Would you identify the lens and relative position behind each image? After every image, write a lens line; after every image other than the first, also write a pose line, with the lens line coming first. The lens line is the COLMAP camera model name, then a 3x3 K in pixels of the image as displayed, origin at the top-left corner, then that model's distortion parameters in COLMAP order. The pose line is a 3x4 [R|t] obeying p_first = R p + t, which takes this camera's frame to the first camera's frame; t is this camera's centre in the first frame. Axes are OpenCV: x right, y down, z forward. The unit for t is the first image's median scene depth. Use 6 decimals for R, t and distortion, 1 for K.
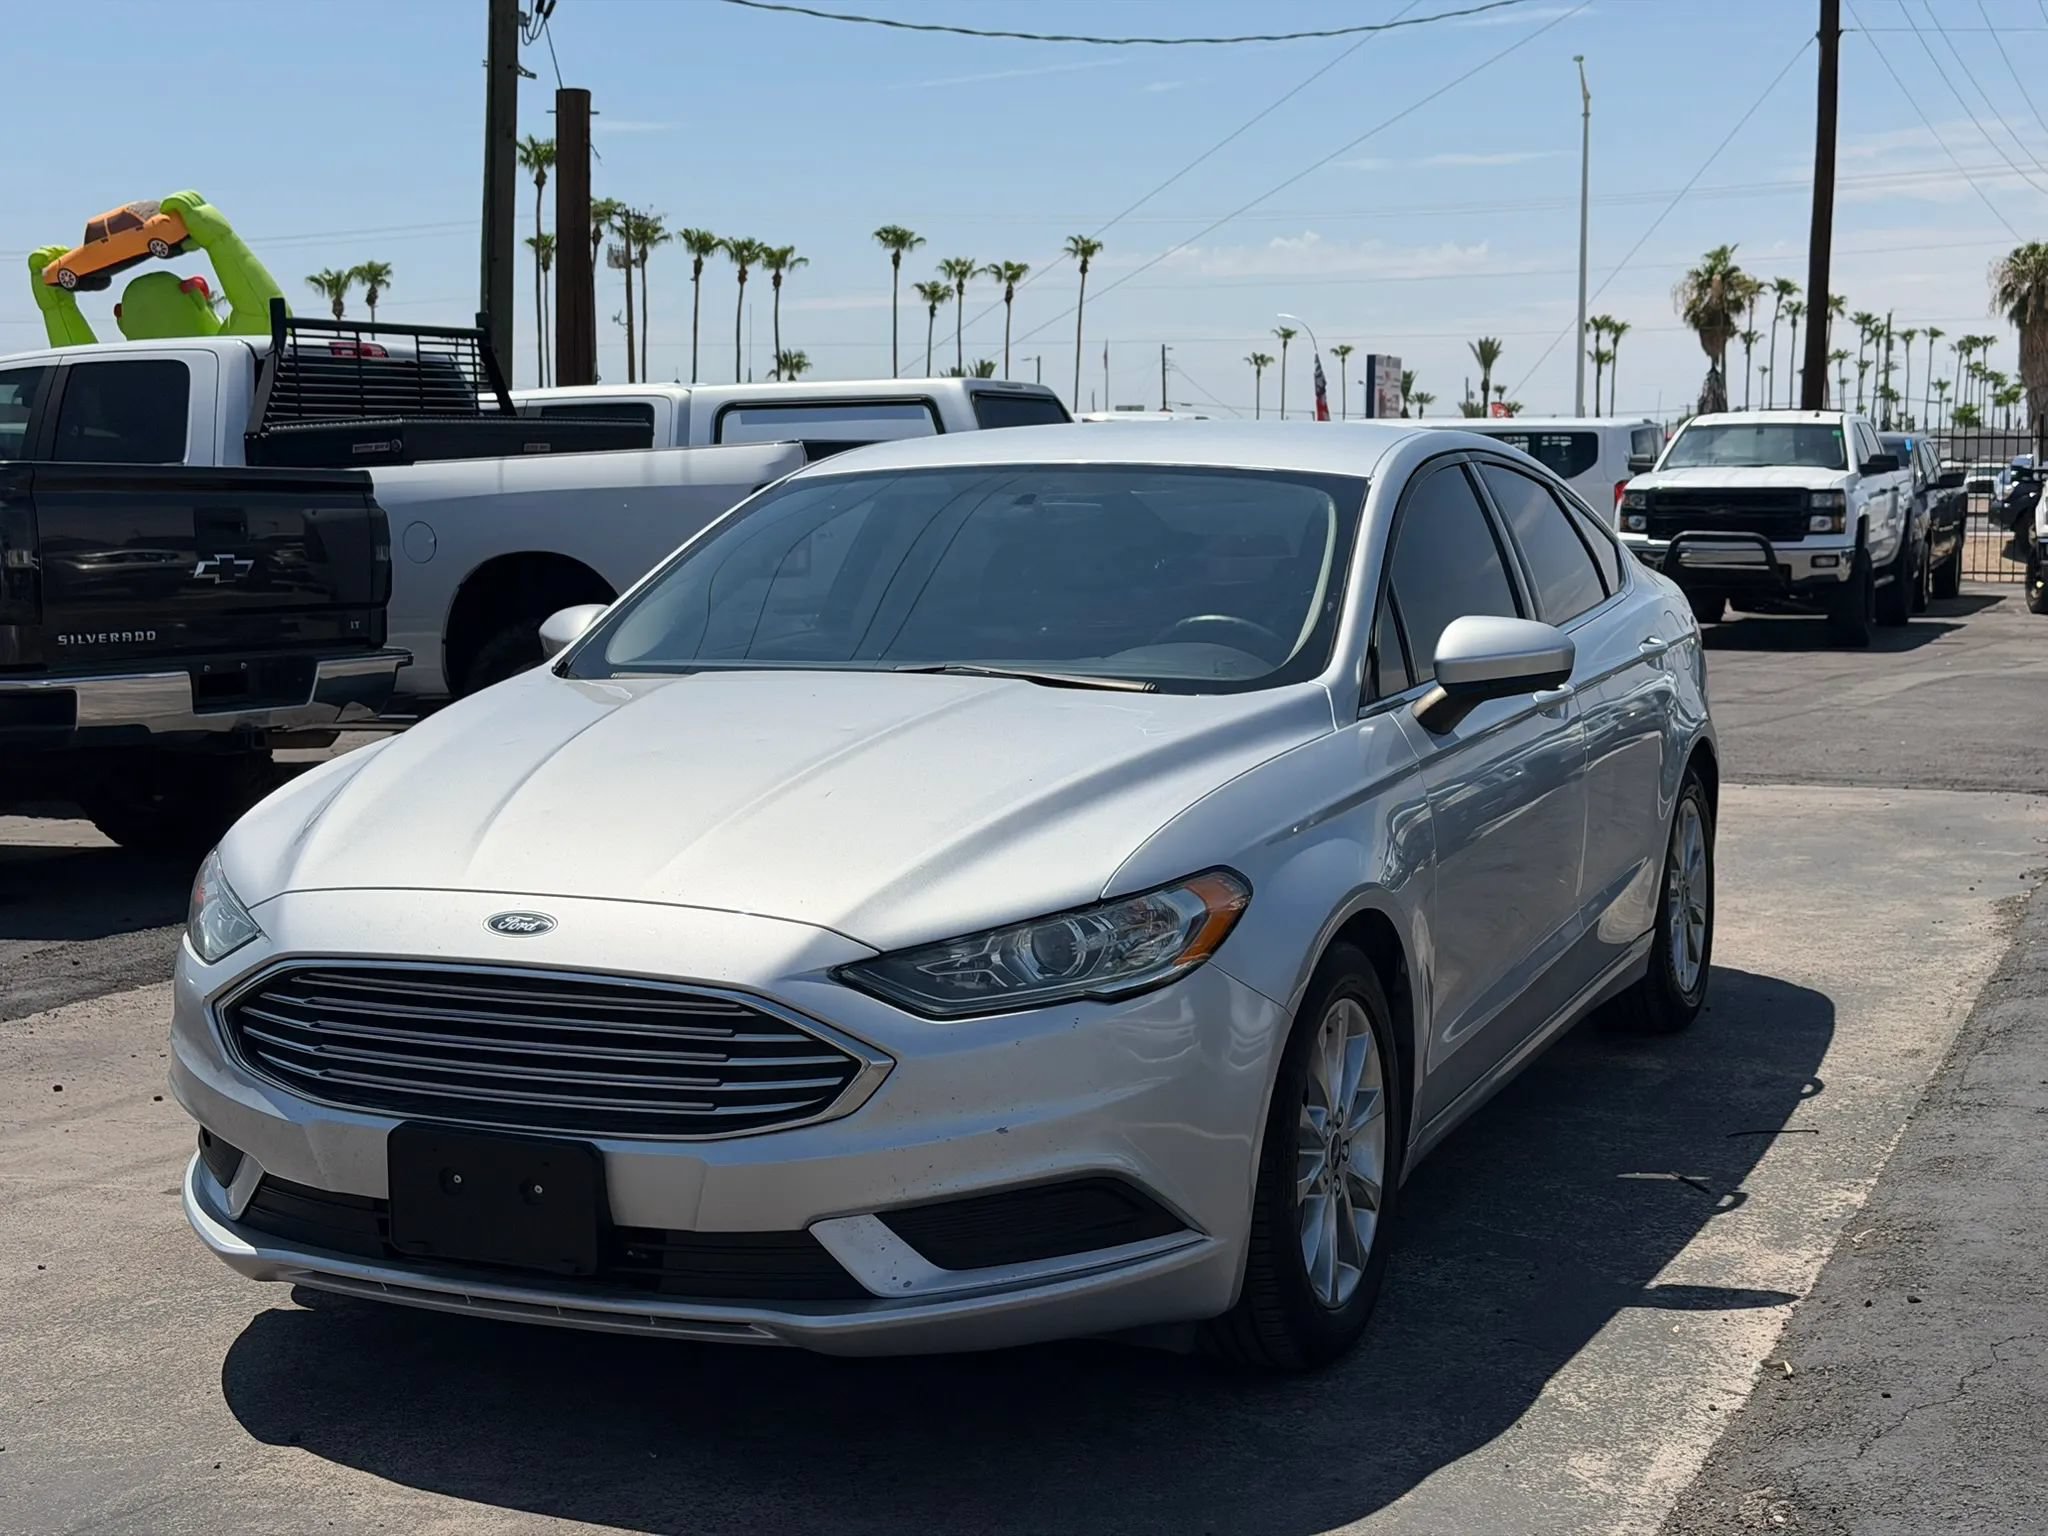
lens RADIAL K [[2860.8, 0, 981.9], [0, 2860.8, 771.2], [0, 0, 1]] dist [0.159665, -0.190507]
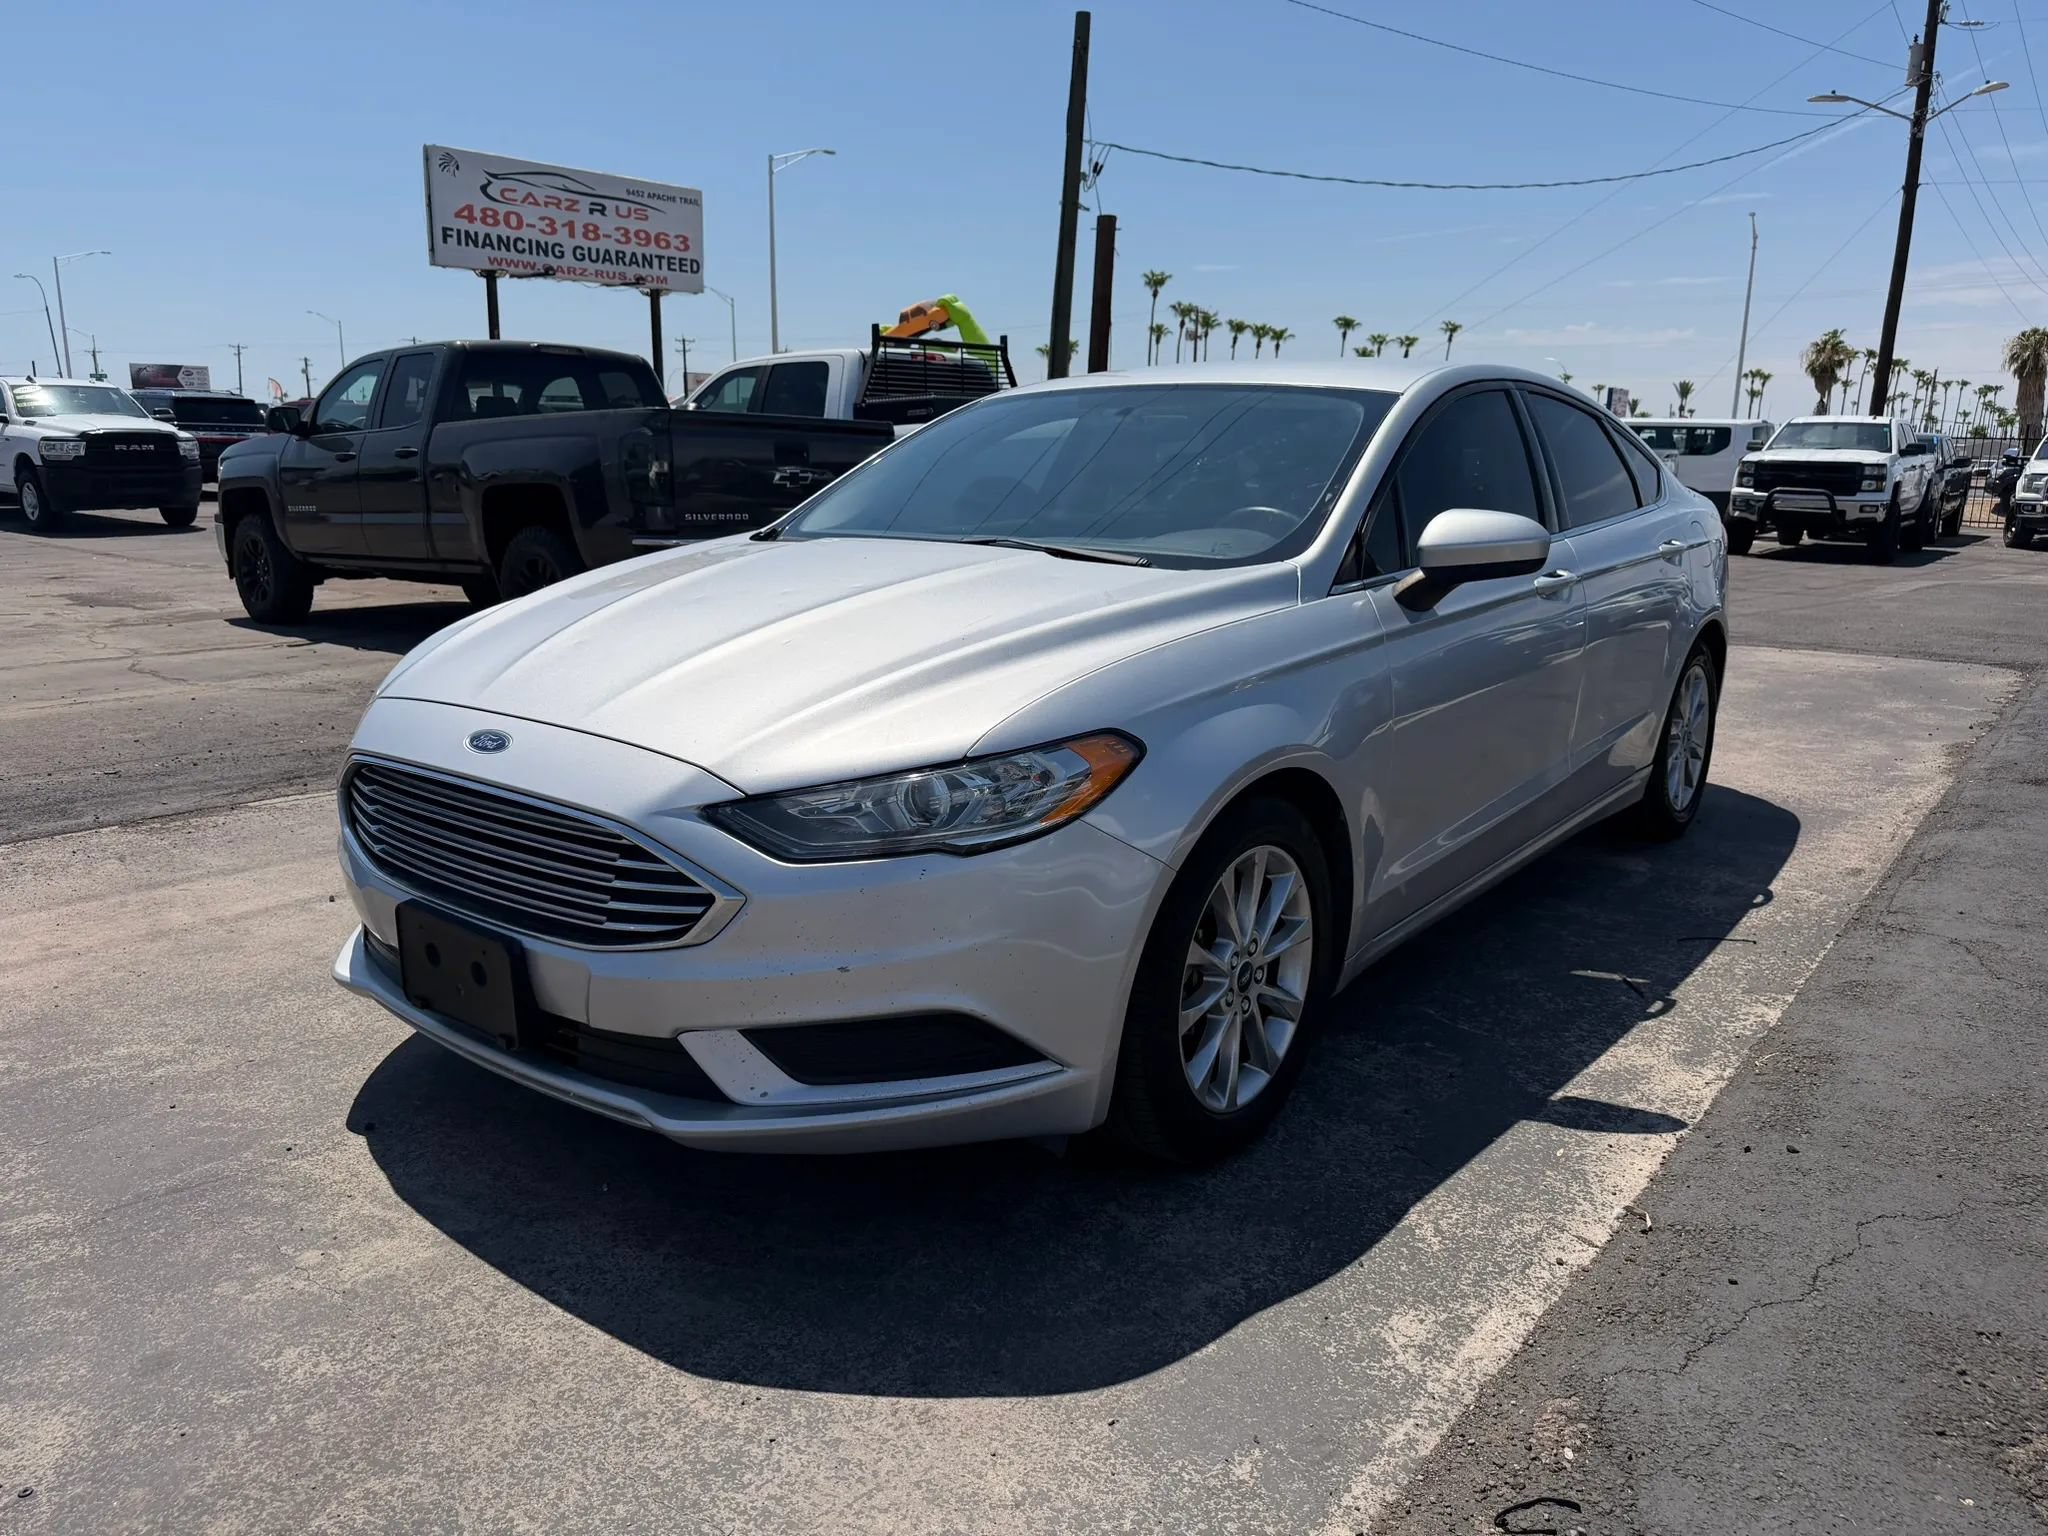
lens RADIAL K [[1454.2, 0, 997.7], [0, 1454.2, 776.1], [0, 0, 1]] dist [0.029989, -0.045188]
pose [[0.967513, 0.071769, -0.242421, 0.115112], [-0.043187, 0.991685, 0.121227, -0.008751], [0.249105, -0.106819, 0.962568, 0.308026]]
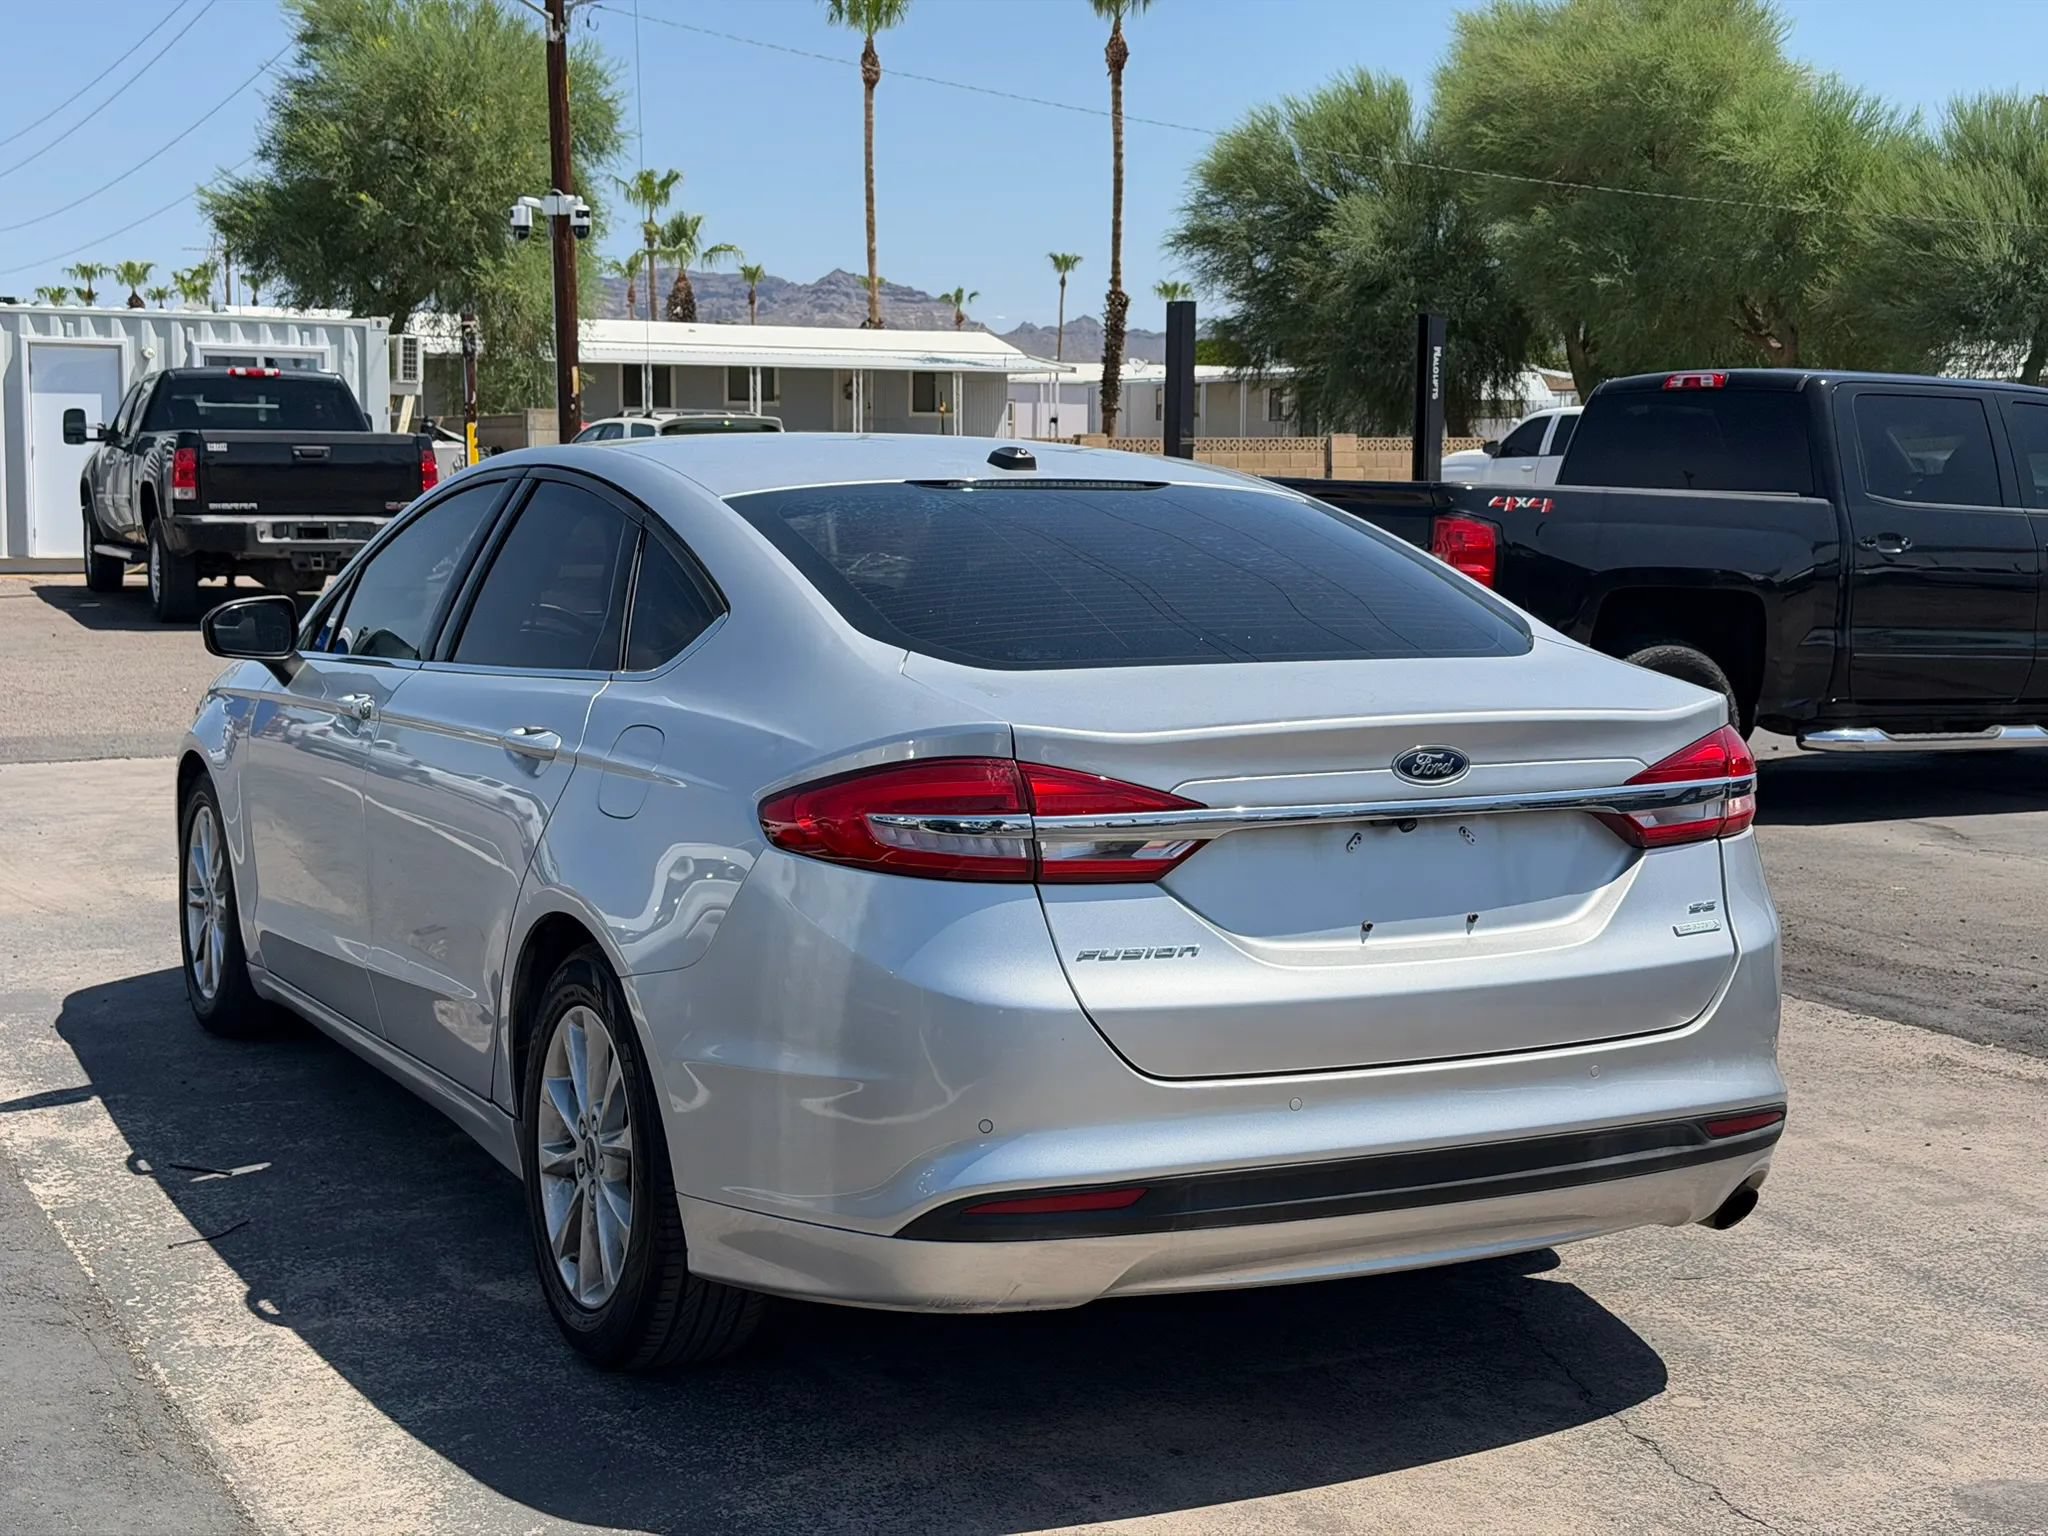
lens RADIAL K [[2867.2, 0, 1060.1], [0, 2867.2, 767.0], [0, 0, 1]] dist [0.202805, -0.453258]
pose [[-0.623494, 0.090984, -0.776516, 0.768127], [-0.077399, 0.981143, 0.177107, -0.189908], [0.777987, 0.170527, -0.604695, 1.661858]]
